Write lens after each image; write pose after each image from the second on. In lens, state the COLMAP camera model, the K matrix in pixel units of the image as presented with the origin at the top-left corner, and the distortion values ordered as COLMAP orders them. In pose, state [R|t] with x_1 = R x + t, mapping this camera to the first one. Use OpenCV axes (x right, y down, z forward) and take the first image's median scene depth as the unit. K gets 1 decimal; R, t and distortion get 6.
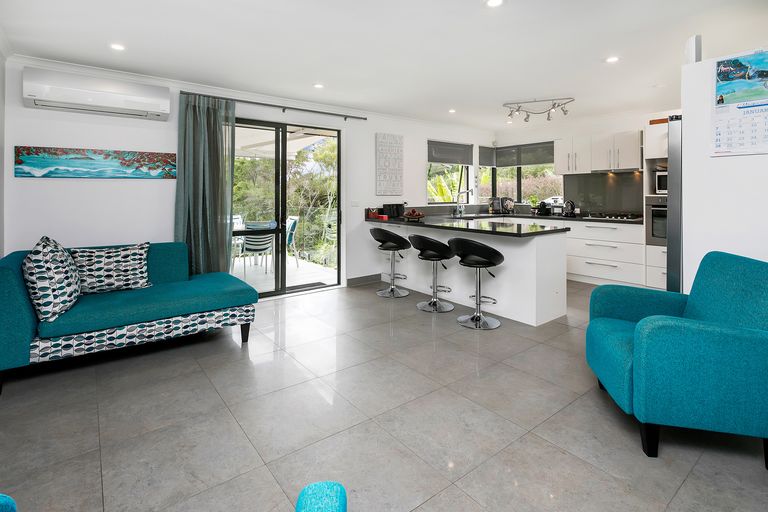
lens RADIAL K [[383.8, 0, 374.1], [0, 383.8, 181.1], [0, 0, 1]] dist [-0.000928, -0.000120]
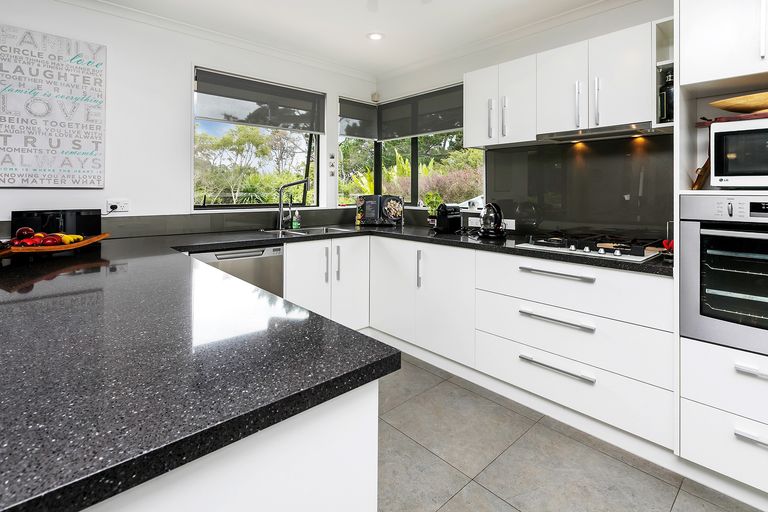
lens RADIAL K [[370.4, 0, 383.2], [0, 370.4, 176.5], [0, 0, 1]] dist [-0.001993, -0.000127]
pose [[0.996546, 0.010736, 0.082346, 0.313207], [-0.010285, 0.999930, -0.005897, 0.020905], [-0.082404, 0.005030, 0.996586, 0.520687]]
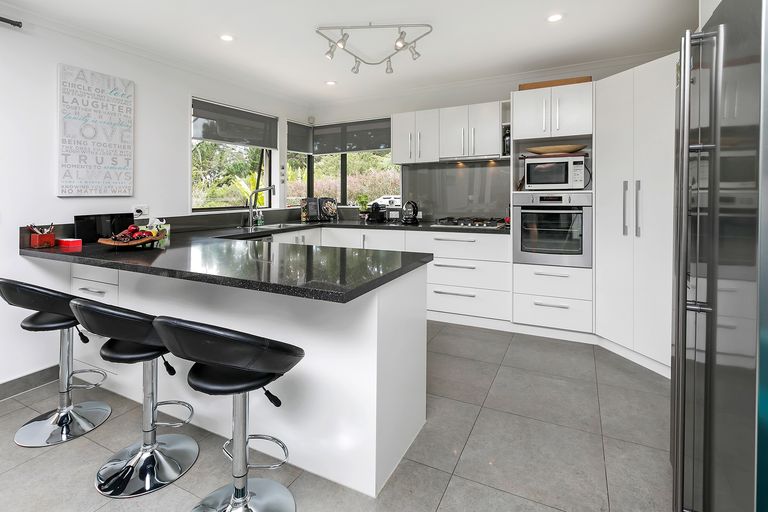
lens RADIAL K [[383.8, 0, 374.1], [0, 383.8, 181.1], [0, 0, 1]] dist [-0.000928, -0.000120]
pose [[0.905153, 0.004976, 0.425056, 0.136134], [-0.004995, 0.999987, -0.001071, 0.013943], [-0.425056, -0.001154, 0.905166, 0.356868]]
